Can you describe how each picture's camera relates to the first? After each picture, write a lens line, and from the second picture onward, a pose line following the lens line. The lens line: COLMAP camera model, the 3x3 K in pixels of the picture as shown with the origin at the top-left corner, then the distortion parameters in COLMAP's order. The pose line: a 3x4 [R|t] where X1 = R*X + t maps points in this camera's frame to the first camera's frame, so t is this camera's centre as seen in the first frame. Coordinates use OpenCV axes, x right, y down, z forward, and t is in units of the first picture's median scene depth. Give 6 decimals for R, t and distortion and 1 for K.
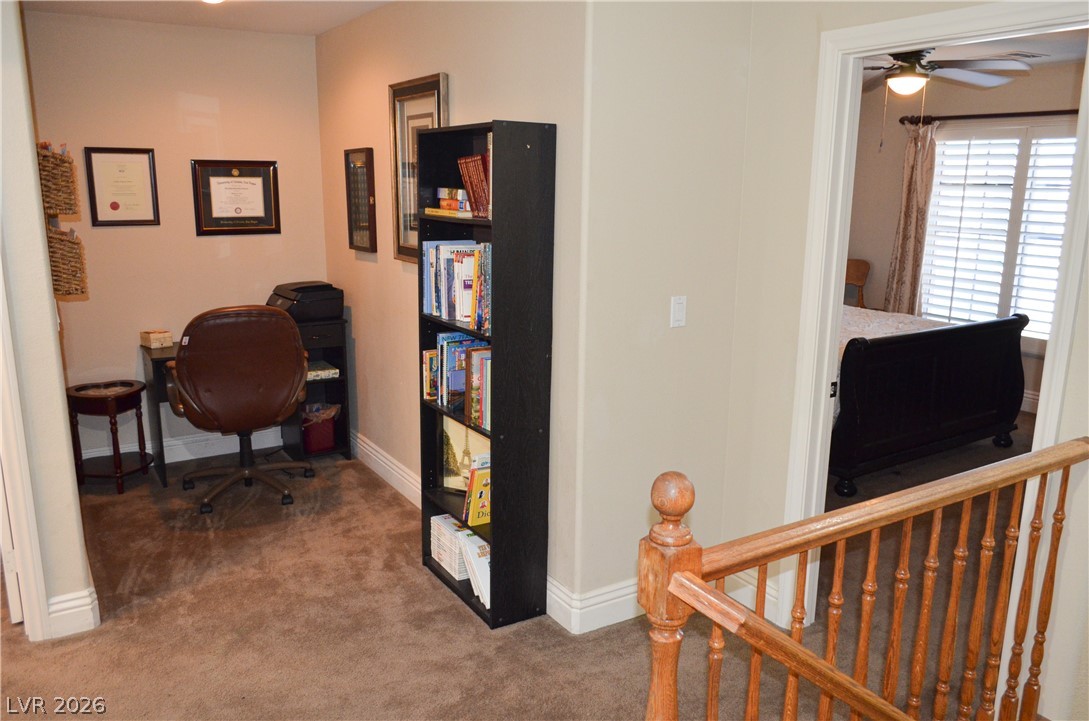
lens RADIAL K [[843.8, 0, 549.7], [0, 843.8, 362.8], [0, 0, 1]] dist [-0.014692, 0.005344]
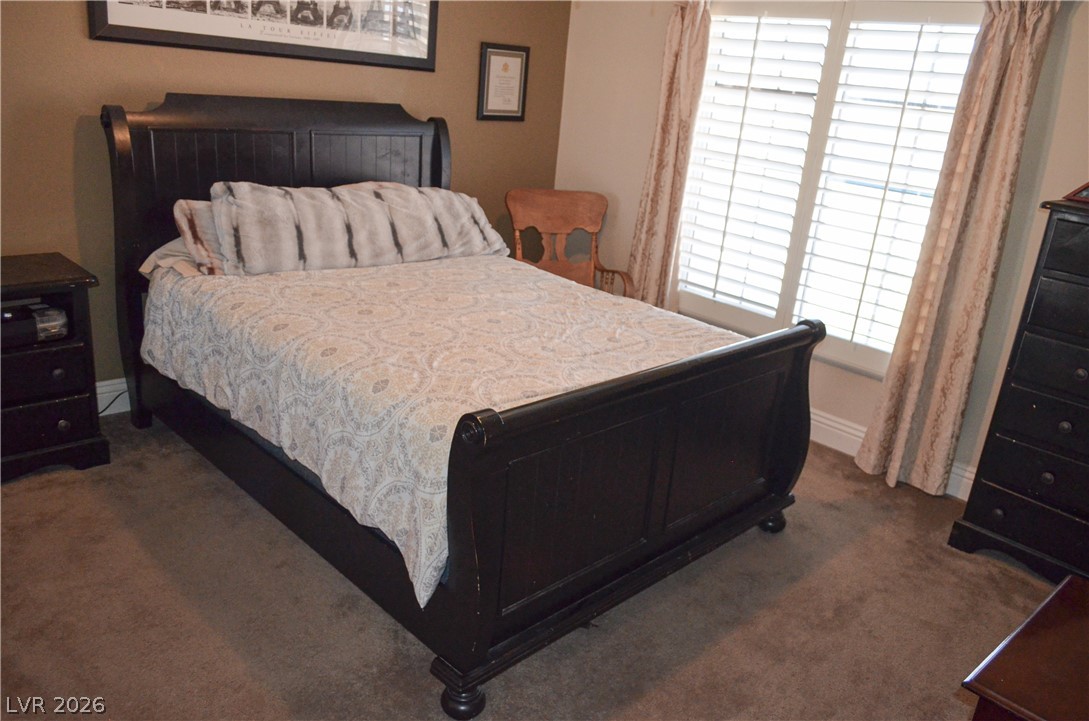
lens RADIAL K [[843.8, 0, 545.8], [0, 843.8, 358.6], [0, 0, 1]] dist [-0.014692, 0.005344]
pose [[0.977620, 0.011110, 0.210083, 0.202899], [-0.036618, 0.992348, 0.117922, -0.074605], [-0.207165, -0.122976, 0.970546, 0.369723]]
